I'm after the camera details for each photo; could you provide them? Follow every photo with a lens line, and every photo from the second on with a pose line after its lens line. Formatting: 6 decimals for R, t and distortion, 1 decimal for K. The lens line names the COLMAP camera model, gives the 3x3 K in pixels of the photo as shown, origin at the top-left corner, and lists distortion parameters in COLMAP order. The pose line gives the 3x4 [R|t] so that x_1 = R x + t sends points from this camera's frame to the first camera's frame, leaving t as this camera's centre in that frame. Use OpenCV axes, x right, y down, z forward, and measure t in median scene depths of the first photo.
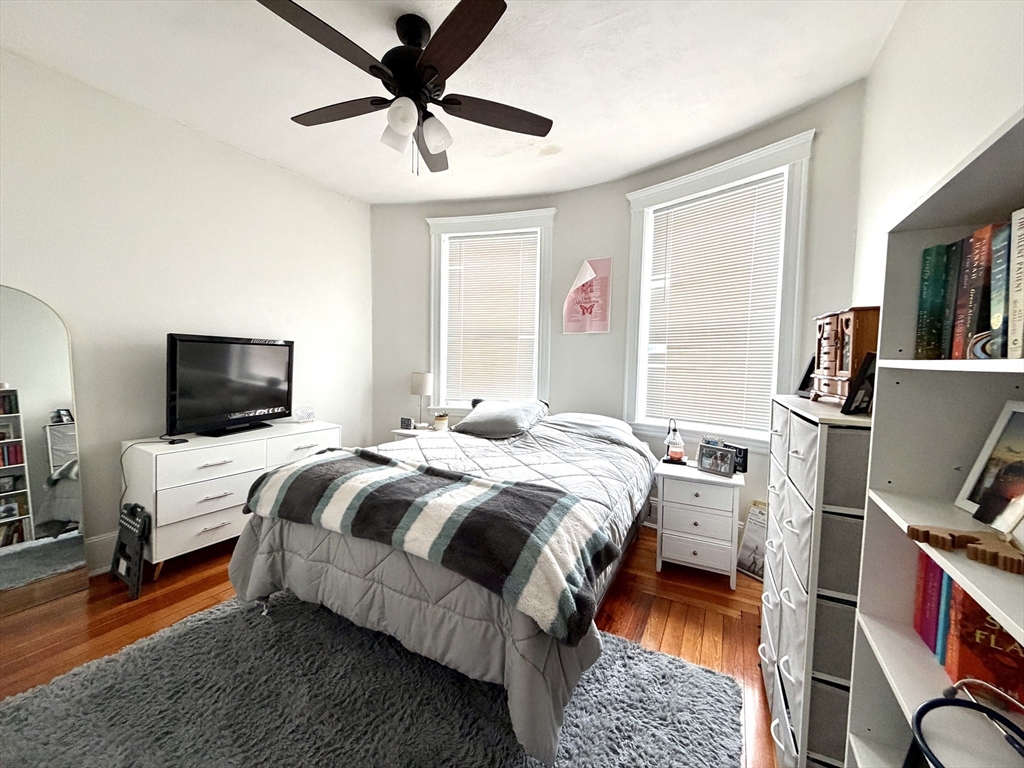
lens RADIAL K [[407.8, 0, 503.1], [0, 407.8, 384.1], [0, 0, 1]] dist [-0.000897, 0.000291]
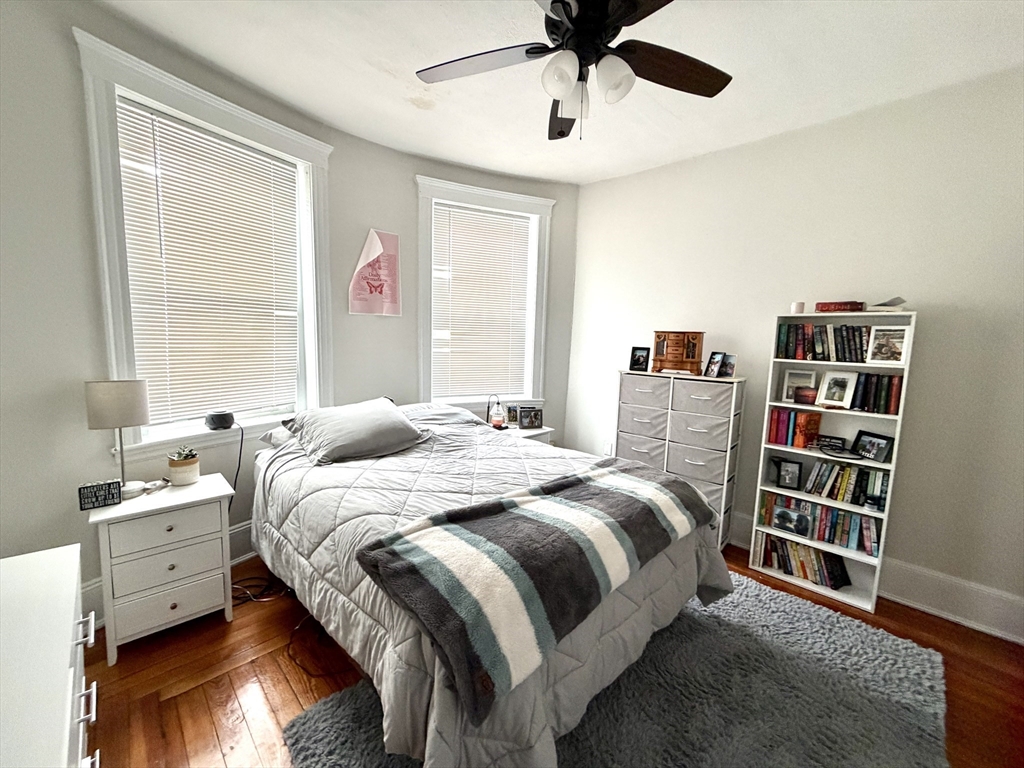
lens RADIAL K [[407.8, 0, 503.1], [0, 407.8, 384.1], [0, 0, 1]] dist [-0.000897, 0.000291]
pose [[0.274280, -0.116162, 0.954608, -0.595745], [0.041718, 0.993180, 0.108869, -0.062855], [-0.960745, 0.009964, 0.277256, 0.505980]]
